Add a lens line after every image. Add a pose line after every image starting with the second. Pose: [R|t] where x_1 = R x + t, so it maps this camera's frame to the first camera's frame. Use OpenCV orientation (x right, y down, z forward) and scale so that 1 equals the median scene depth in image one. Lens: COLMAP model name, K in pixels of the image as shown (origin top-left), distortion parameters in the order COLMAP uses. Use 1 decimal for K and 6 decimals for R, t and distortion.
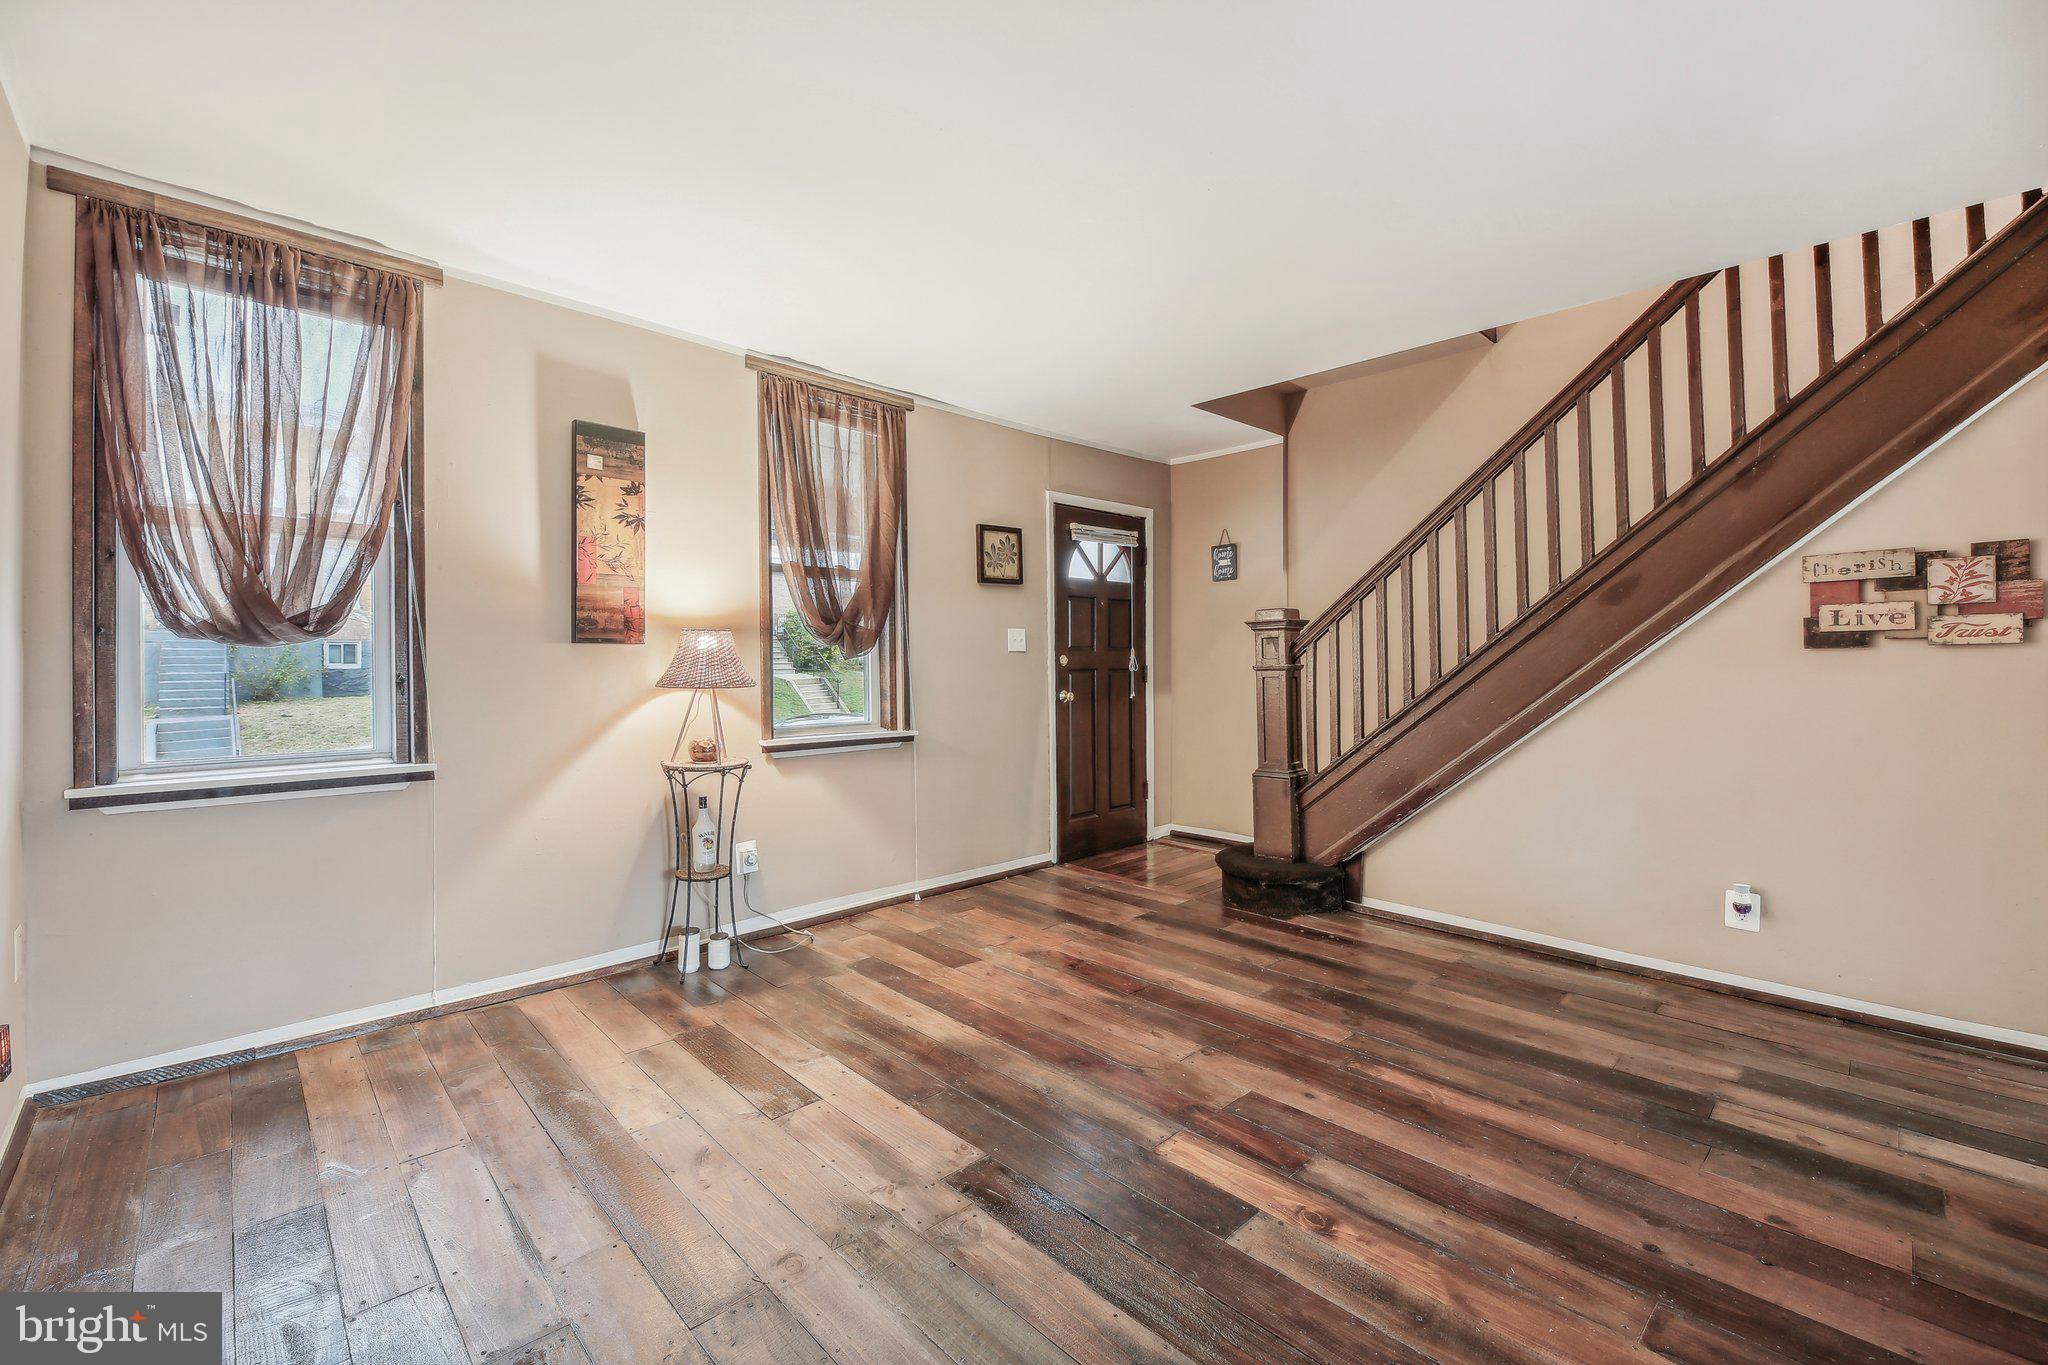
lens RADIAL K [[851.8, 0, 982.9], [0, 851.8, 664.2], [0, 0, 1]] dist [0.001797, -0.001893]
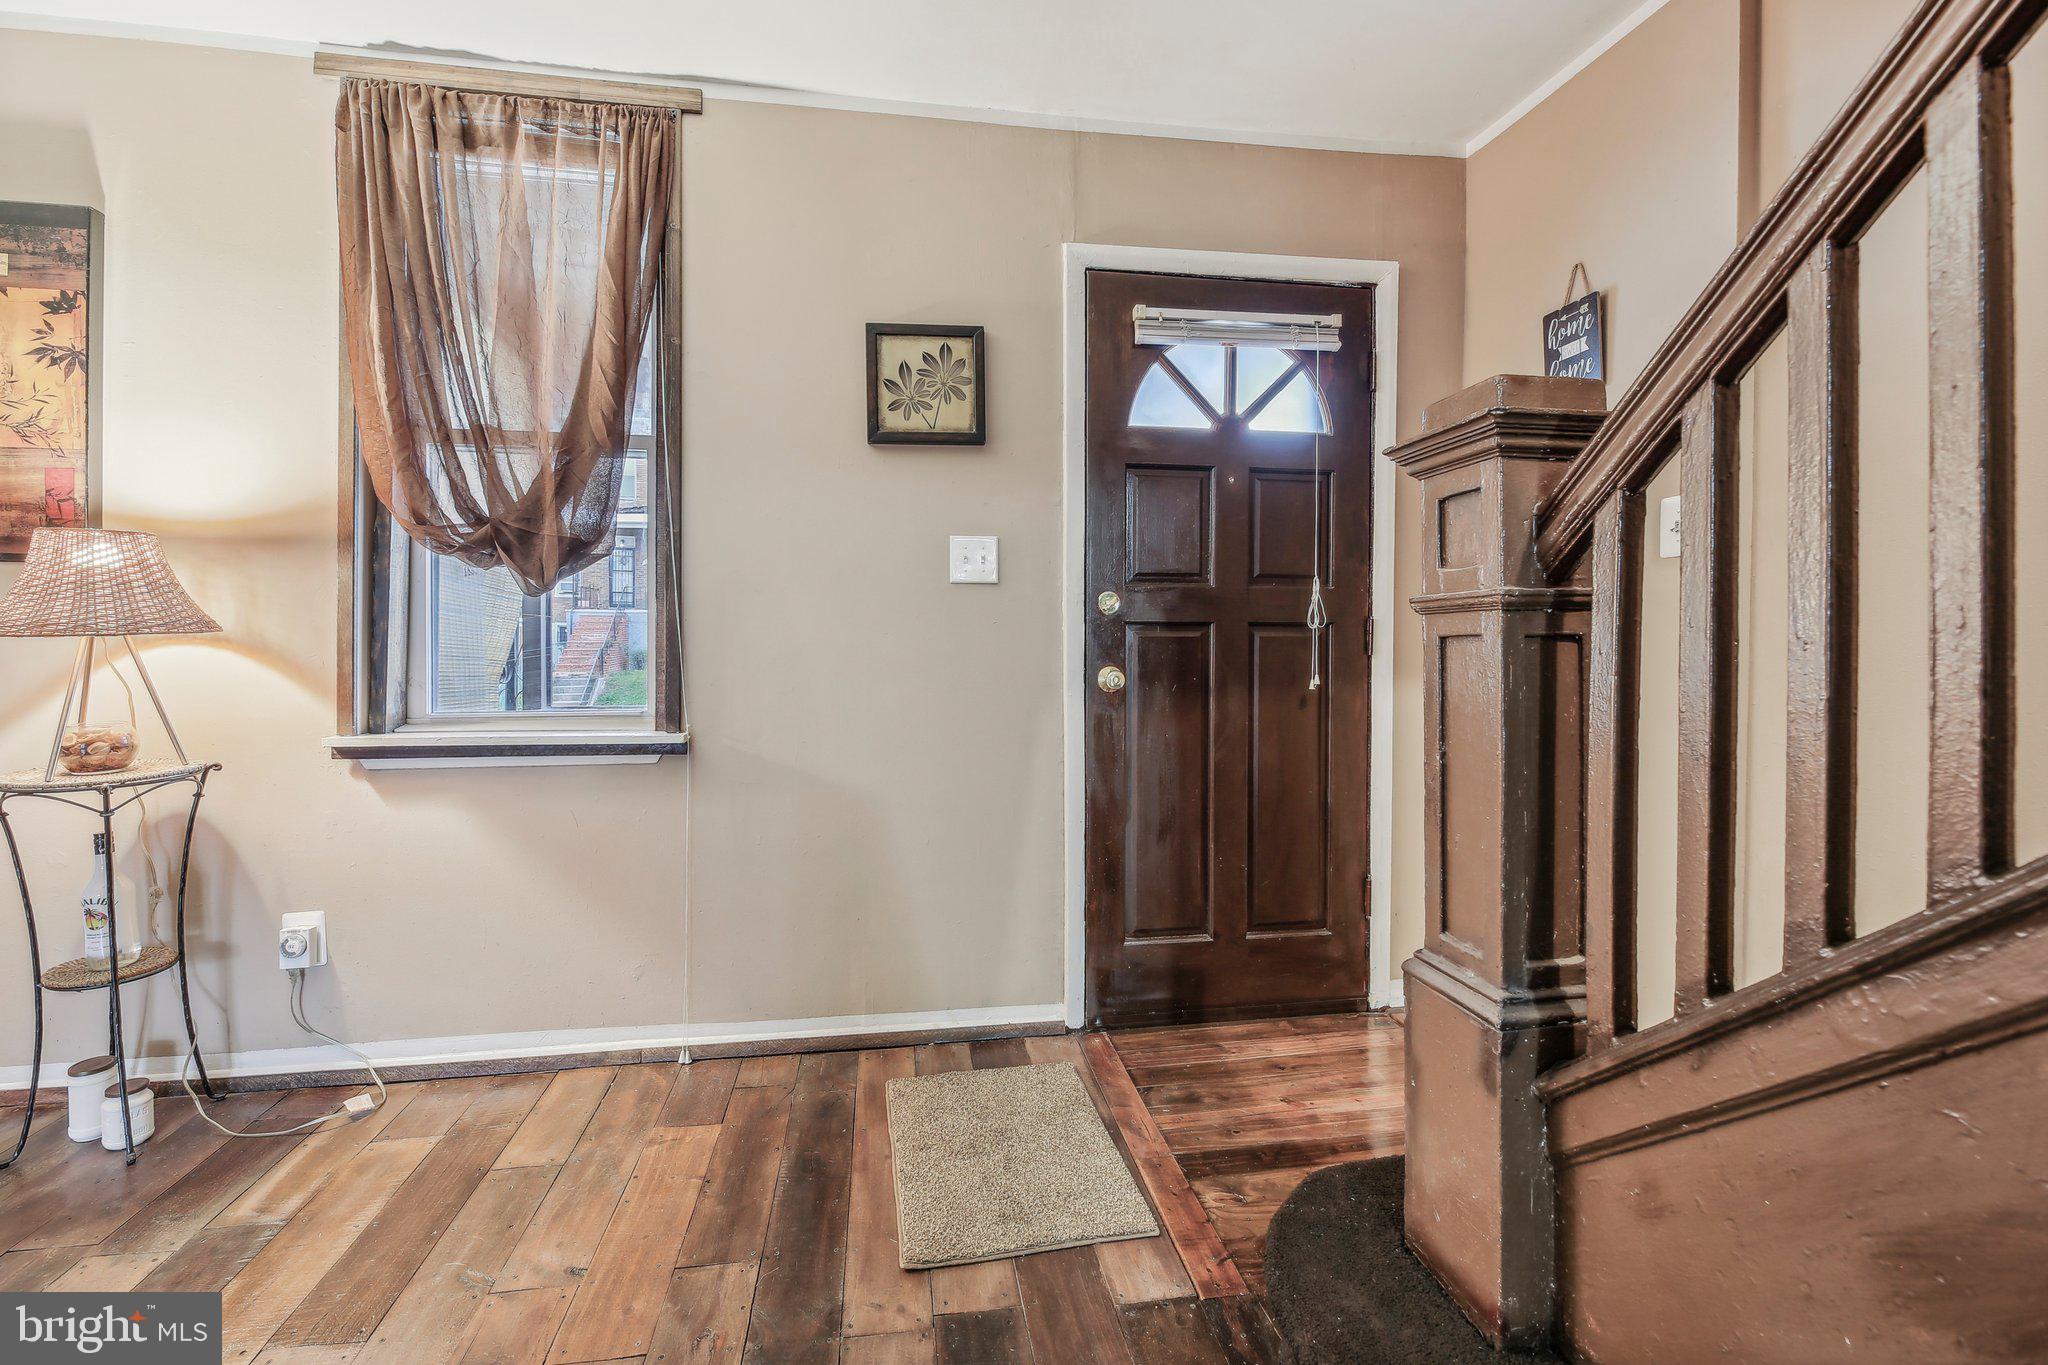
lens RADIAL K [[851.8, 0, 1001.2], [0, 851.8, 652.5], [0, 0, 1]] dist [0.001797, -0.001893]
pose [[0.827538, 0.014624, -0.561219, 0.338805], [-0.007879, 0.999865, 0.014437, 0.018159], [0.561354, -0.007525, 0.827542, 0.630640]]
